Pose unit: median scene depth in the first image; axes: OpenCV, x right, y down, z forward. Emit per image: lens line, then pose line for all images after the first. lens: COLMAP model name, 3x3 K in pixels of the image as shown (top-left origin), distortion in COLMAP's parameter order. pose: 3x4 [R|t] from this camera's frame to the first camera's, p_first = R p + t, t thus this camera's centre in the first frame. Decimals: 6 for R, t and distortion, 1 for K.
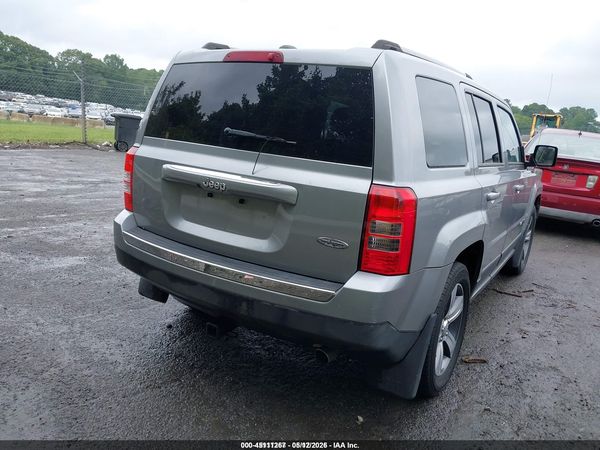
lens RADIAL K [[463.6, 0, 317.2], [0, 463.6, 225.5], [0, 0, 1]] dist [0.060055, -0.077375]
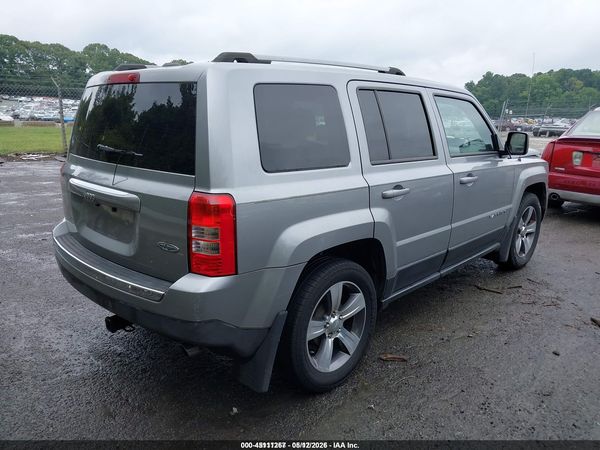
lens RADIAL K [[463.6, 0, 317.2], [0, 463.6, 225.5], [0, 0, 1]] dist [0.060055, -0.077375]
pose [[0.979678, -0.024943, -0.199019, 0.560252], [0.028043, 0.999525, 0.012773, -0.015273], [0.198605, -0.018095, 0.979912, 0.004090]]
